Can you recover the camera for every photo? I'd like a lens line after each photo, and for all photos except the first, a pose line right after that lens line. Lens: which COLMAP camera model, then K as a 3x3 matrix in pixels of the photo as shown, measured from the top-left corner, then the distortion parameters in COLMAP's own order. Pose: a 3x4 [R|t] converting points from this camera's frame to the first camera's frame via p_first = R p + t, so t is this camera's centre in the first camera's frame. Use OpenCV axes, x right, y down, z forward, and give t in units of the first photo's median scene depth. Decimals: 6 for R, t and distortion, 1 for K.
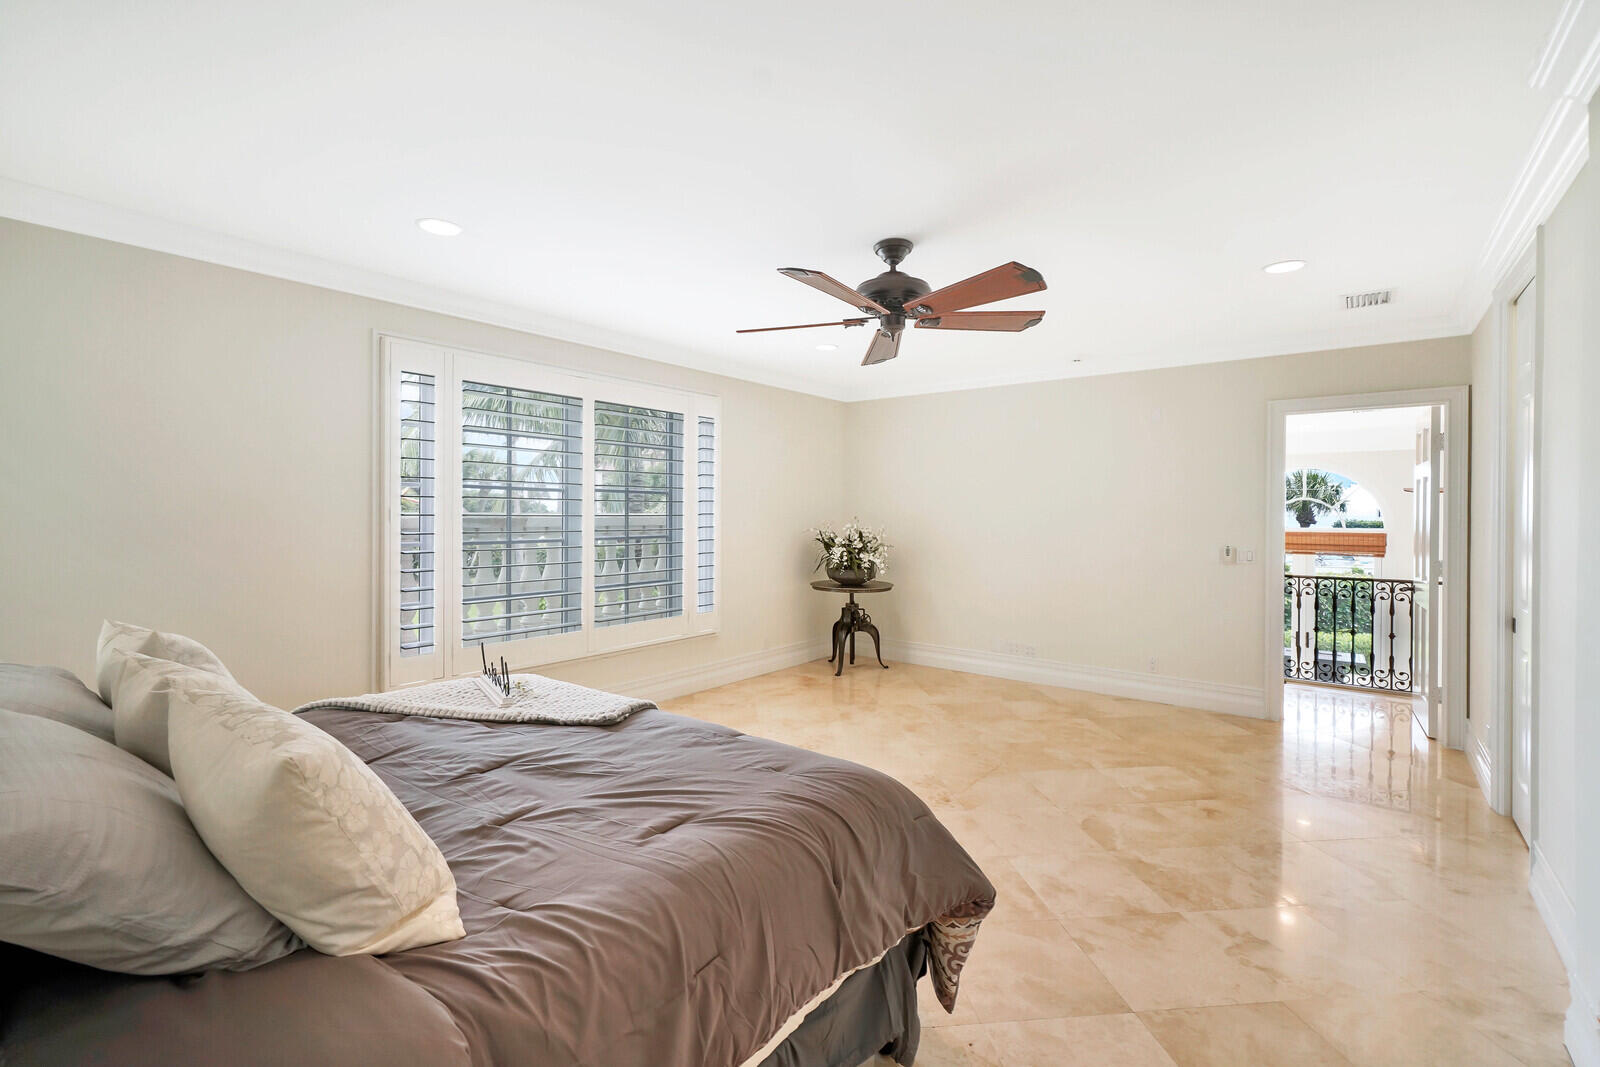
lens RADIAL K [[697.3, 0, 793.6], [0, 697.3, 519.1], [0, 0, 1]] dist [0.004310, 0.000179]
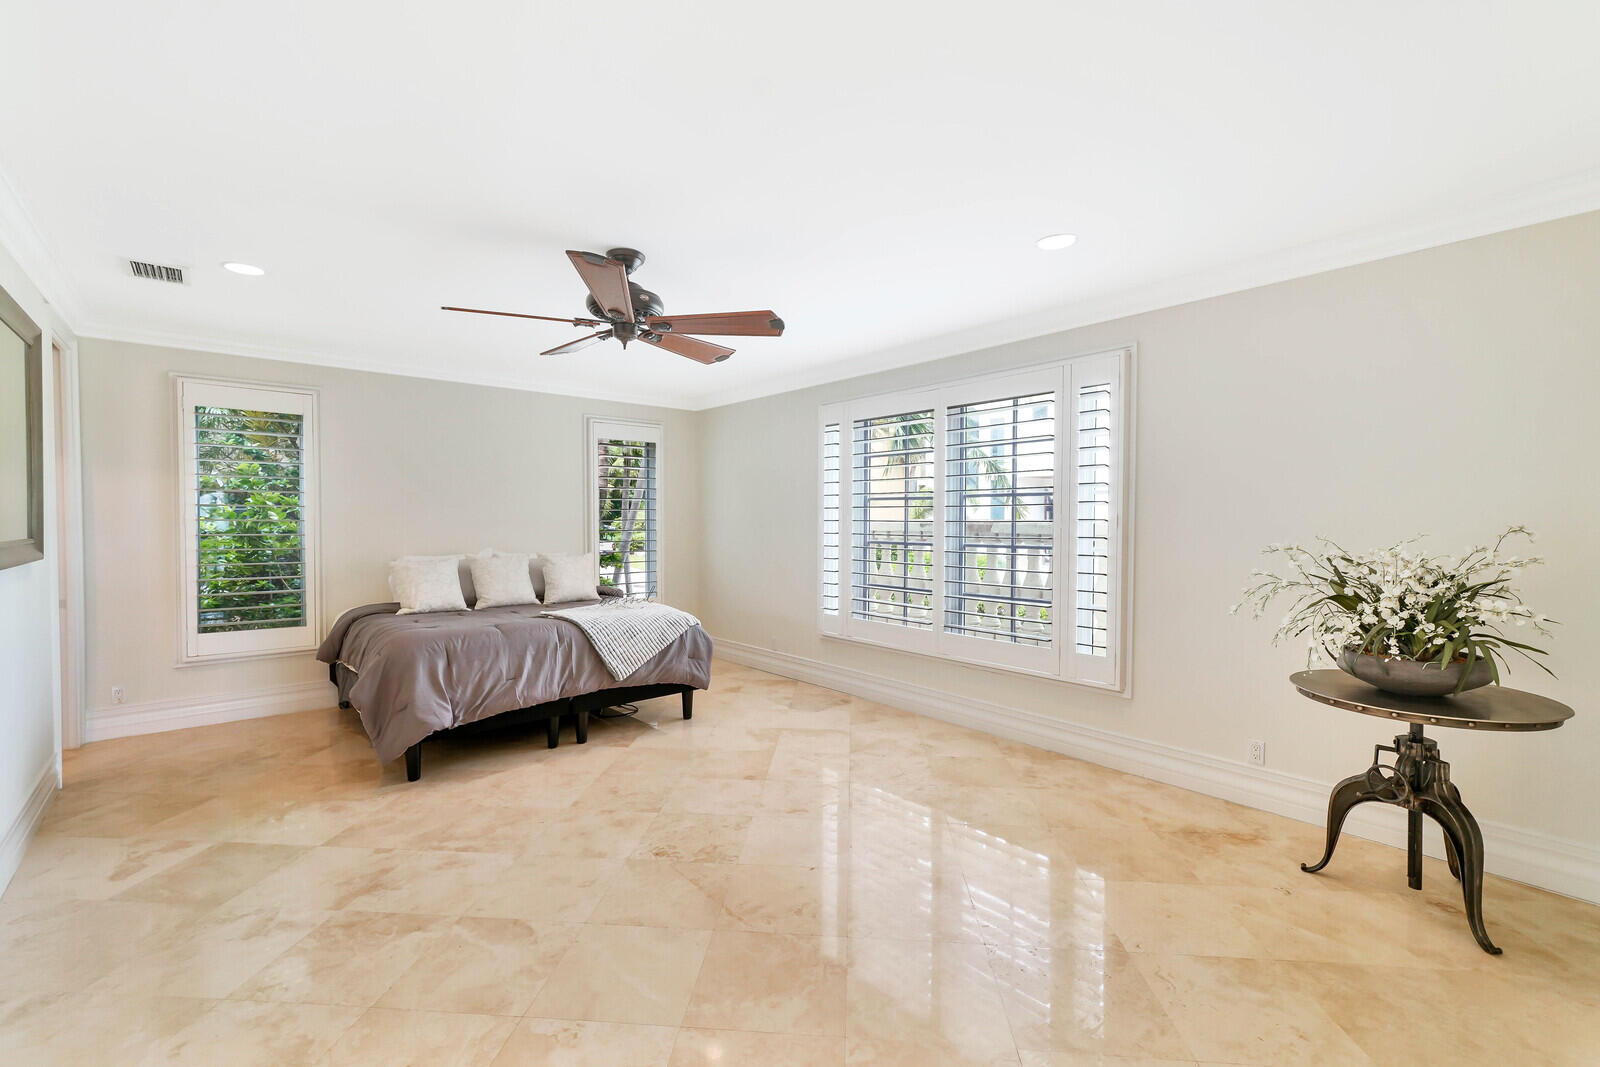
lens RADIAL K [[697.3, 0, 793.6], [0, 697.3, 519.1], [0, 0, 1]] dist [0.004310, 0.000179]
pose [[-0.194764, -0.003203, -0.980845, 1.089097], [-0.014613, 0.999893, -0.000364, -0.006367], [0.980741, 0.014263, -0.194790, 1.410307]]
